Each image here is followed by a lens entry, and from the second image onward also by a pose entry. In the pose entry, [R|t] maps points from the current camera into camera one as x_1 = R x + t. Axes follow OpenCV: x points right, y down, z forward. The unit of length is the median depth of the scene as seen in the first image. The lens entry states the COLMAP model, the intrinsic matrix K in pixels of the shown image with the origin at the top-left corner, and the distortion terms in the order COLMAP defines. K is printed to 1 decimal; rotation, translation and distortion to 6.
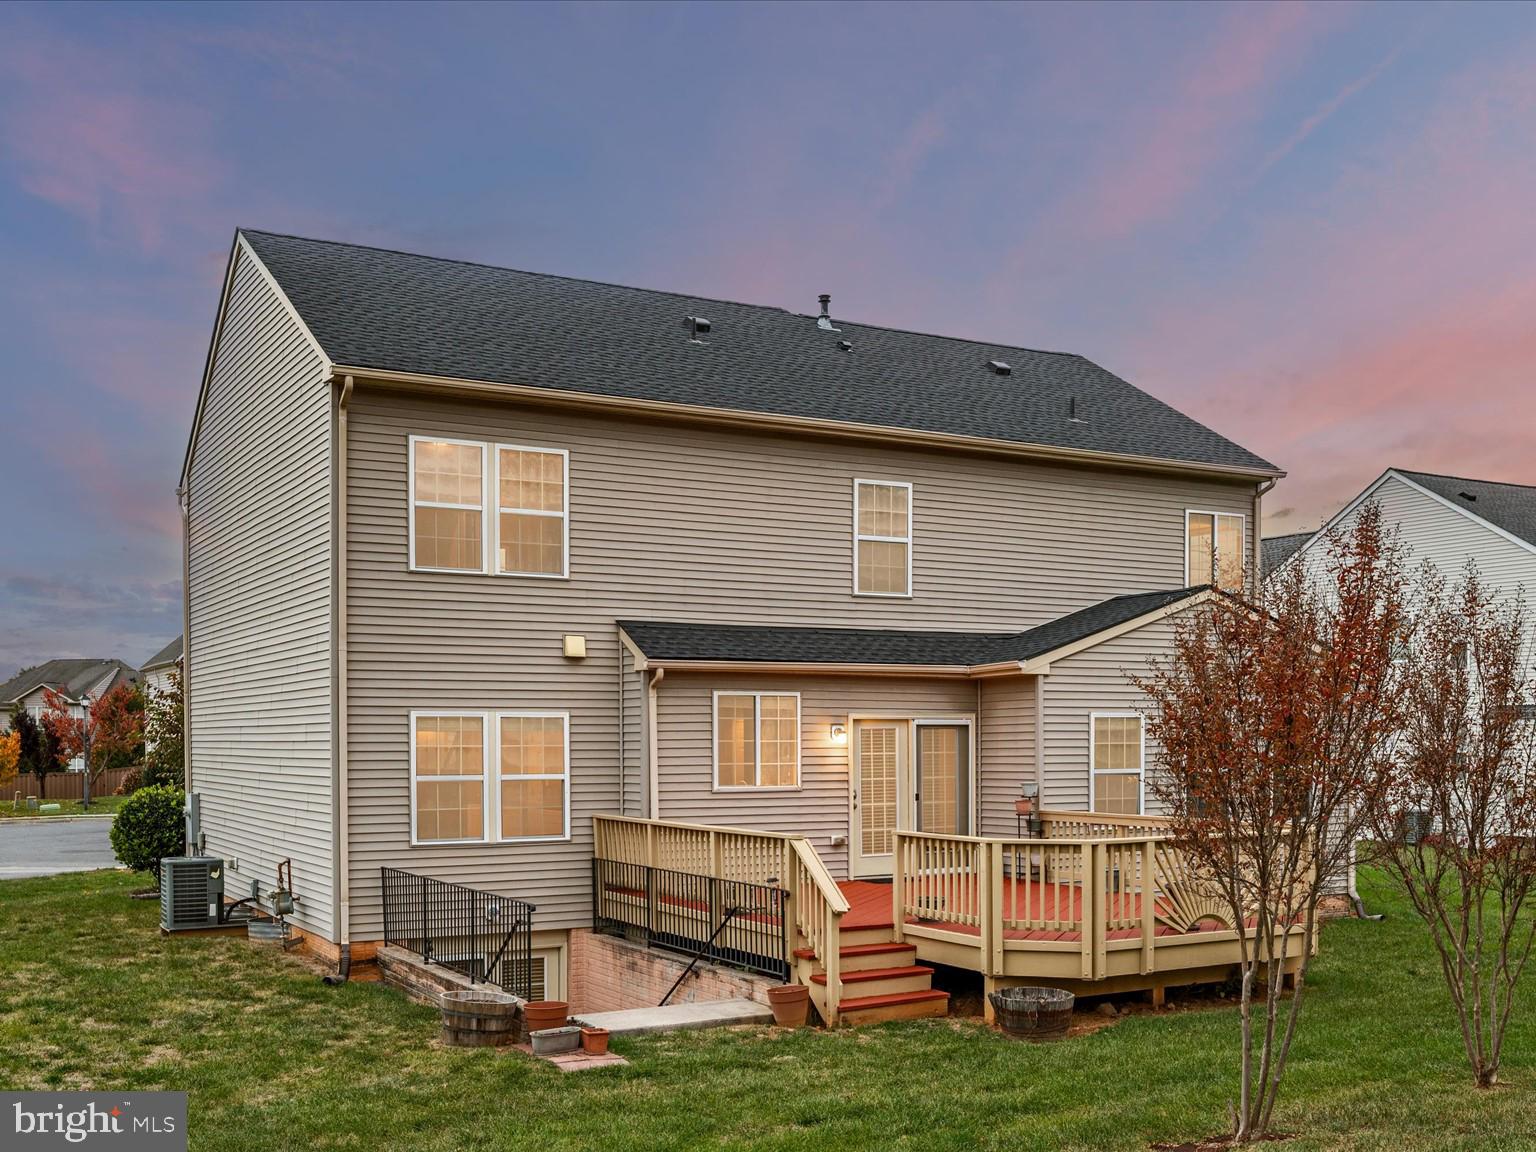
lens RADIAL K [[1620.7, 0, 789.2], [0, 1620.7, 741.5], [0, 0, 1]] dist [-0.053379, -0.028628]
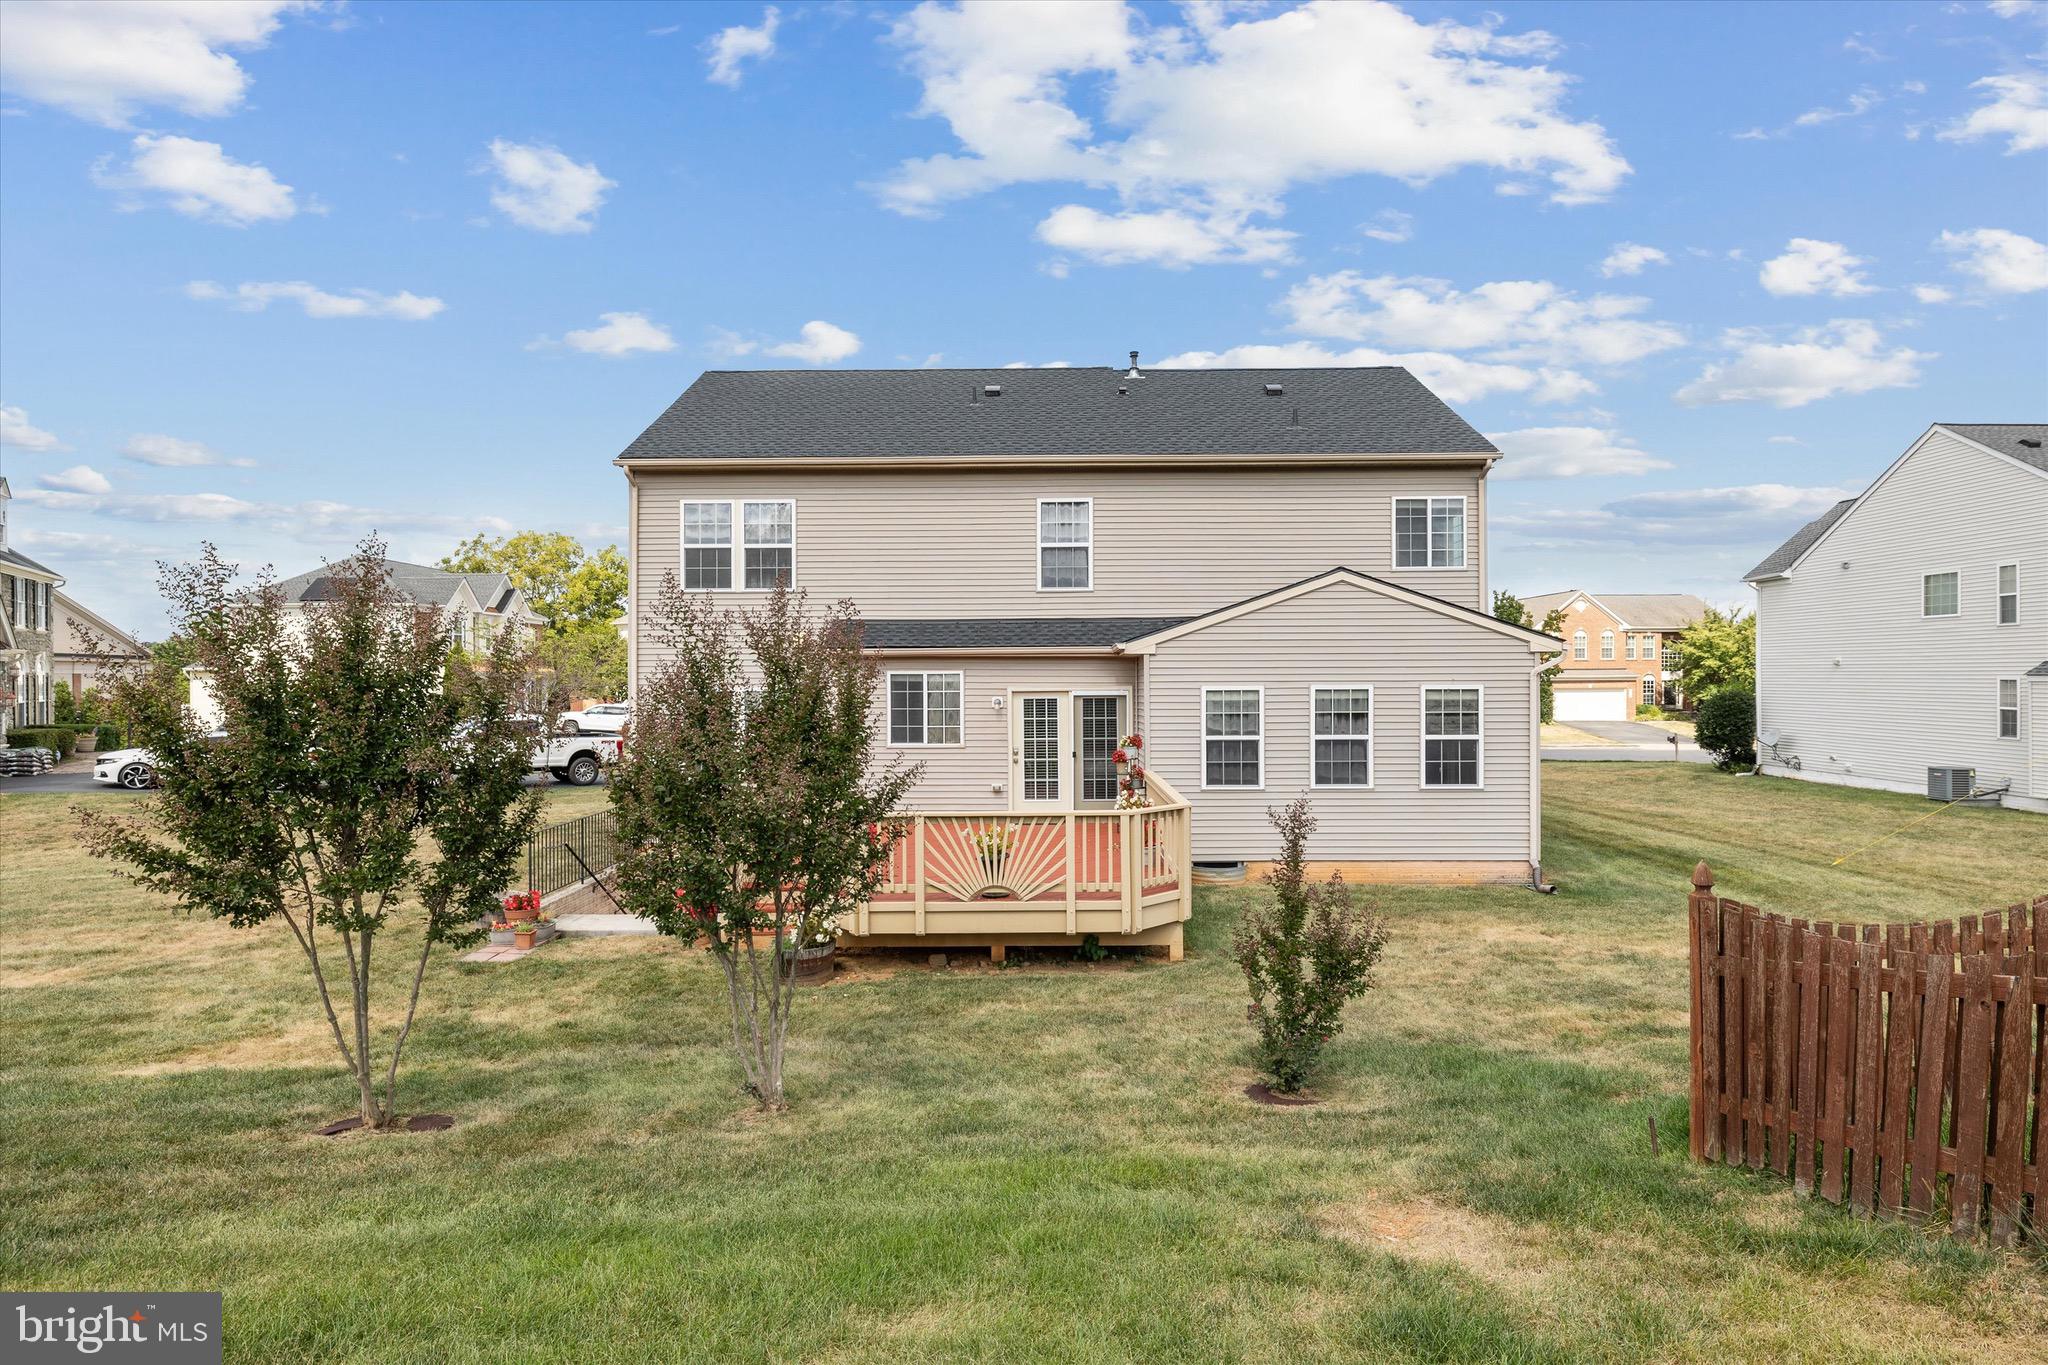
lens RADIAL K [[1068.7, 0, 1030.3], [0, 1068.7, 682.9], [0, 0, 1]] dist [-0.003001, -0.000253]
pose [[0.858813, 0.000523, -0.512290, 0.500199], [0.000660, 0.999998, 0.002126, -0.023390], [0.512289, -0.002164, 0.858810, 0.307168]]
